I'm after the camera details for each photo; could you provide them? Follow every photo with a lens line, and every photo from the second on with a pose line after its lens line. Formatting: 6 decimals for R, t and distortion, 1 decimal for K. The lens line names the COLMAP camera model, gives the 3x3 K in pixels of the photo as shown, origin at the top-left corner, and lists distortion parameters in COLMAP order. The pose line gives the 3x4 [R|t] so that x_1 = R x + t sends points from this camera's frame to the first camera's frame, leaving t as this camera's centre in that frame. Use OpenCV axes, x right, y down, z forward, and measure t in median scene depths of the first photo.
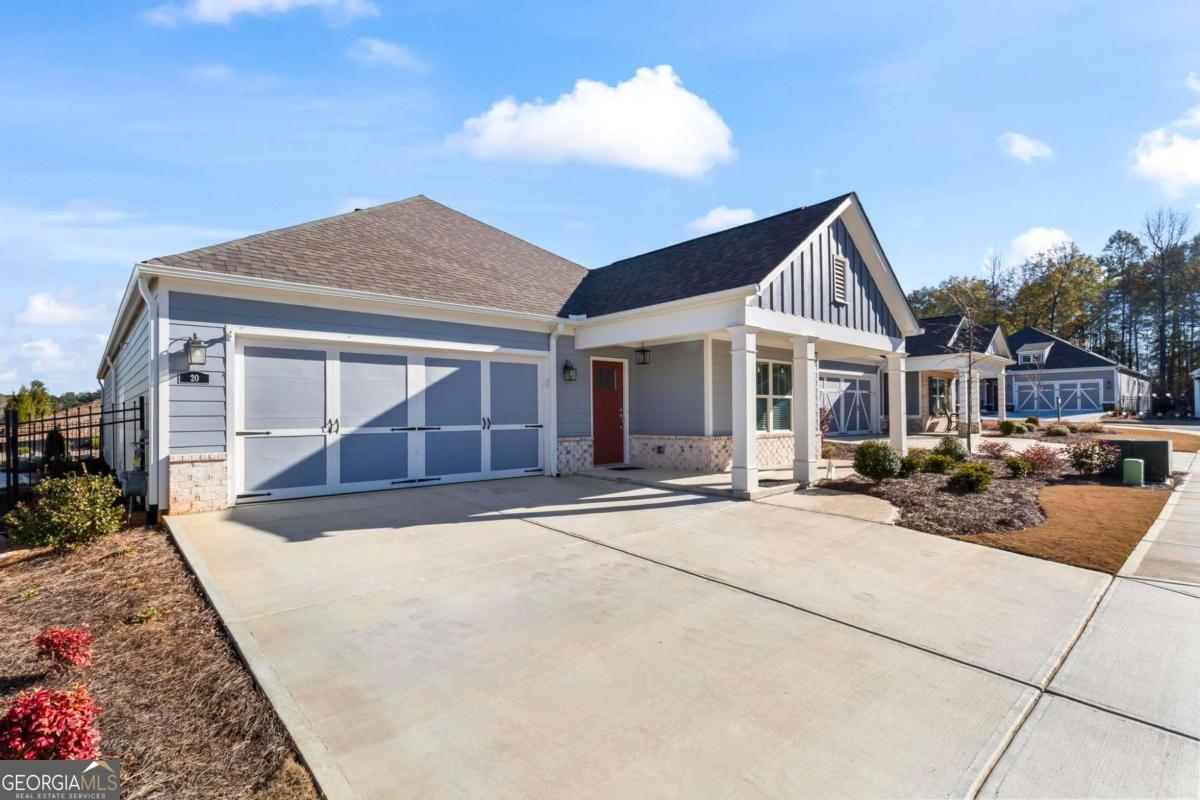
lens RADIAL K [[577.3, 0, 600.2], [0, 577.3, 400.4], [0, 0, 1]] dist [-0.001122, 0.001365]
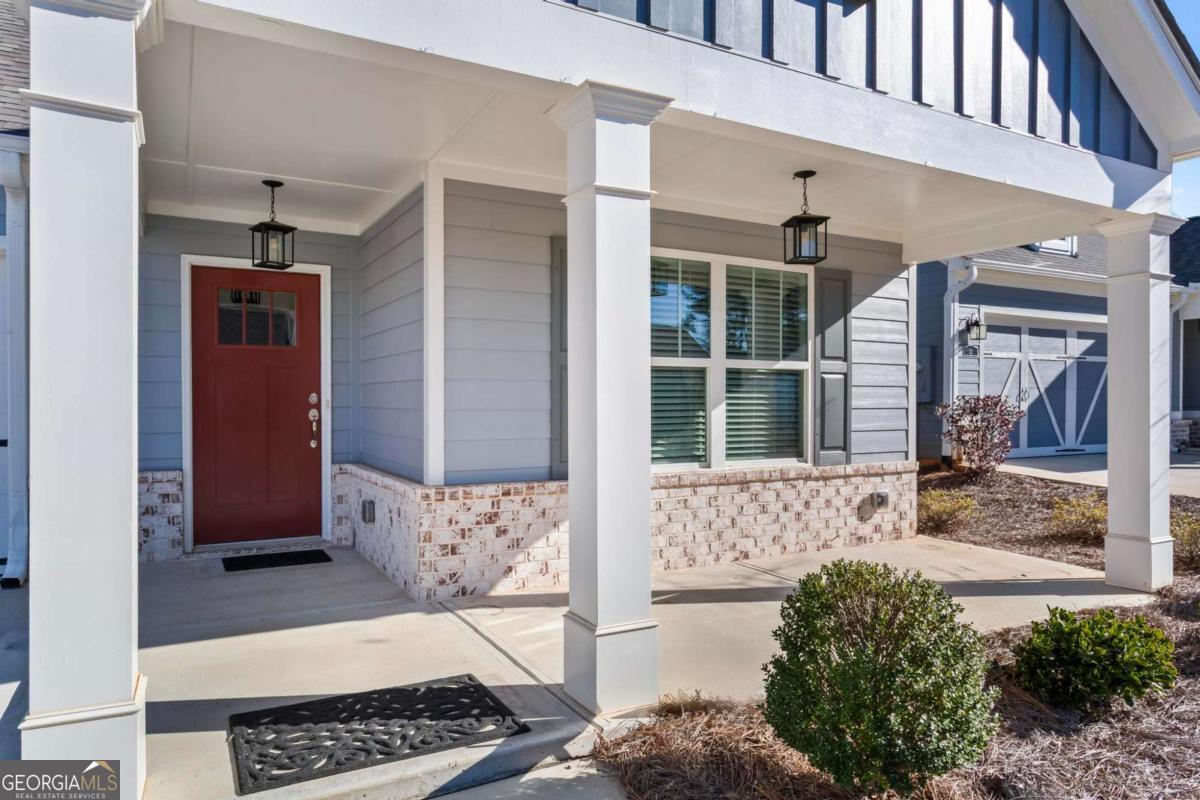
lens RADIAL K [[770.9, 0, 600.4], [0, 770.9, 402.8], [0, 0, 1]] dist [0.003747, 0.000225]
pose [[0.973067, 0.008768, -0.230356, 0.334585], [-0.002066, 0.999568, 0.029318, 0.003579], [0.230514, -0.028052, 0.972665, 0.541539]]
